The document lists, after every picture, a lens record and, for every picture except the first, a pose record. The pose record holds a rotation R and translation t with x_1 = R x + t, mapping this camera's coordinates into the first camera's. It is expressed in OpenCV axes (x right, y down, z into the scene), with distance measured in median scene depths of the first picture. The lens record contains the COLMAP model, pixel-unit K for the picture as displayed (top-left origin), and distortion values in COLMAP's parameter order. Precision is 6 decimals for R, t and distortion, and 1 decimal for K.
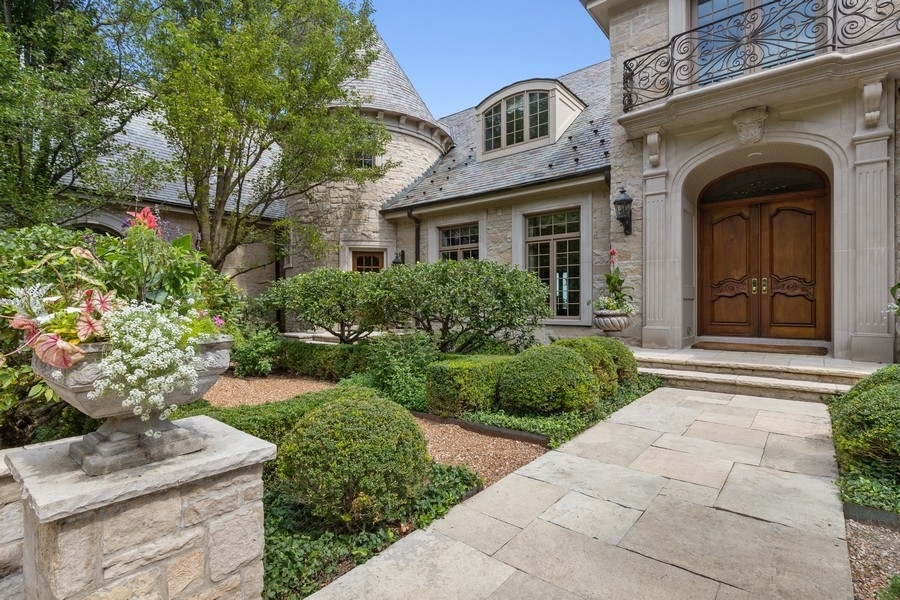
lens RADIAL K [[442.5, 0, 454.9], [0, 442.5, 297.3], [0, 0, 1]] dist [0.000149, -0.000028]
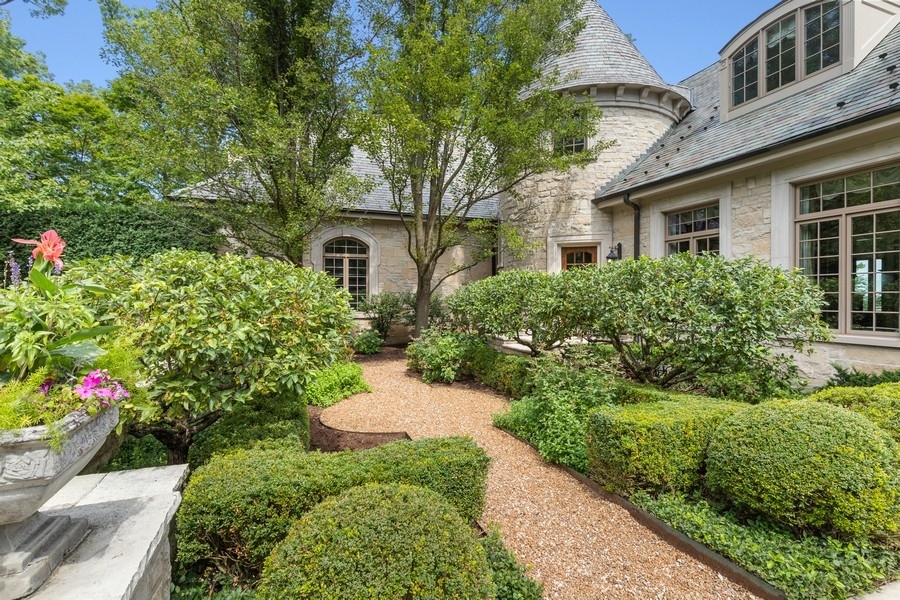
lens RADIAL K [[441.7, 0, 450.6], [0, 441.7, 295.2], [0, 0, 1]] dist [-0.002419, -0.000214]
pose [[0.859009, 0.000176, -0.511960, 0.044111], [0.004464, 0.999959, 0.007836, -0.015261], [0.511940, -0.009016, 0.858974, 0.109918]]
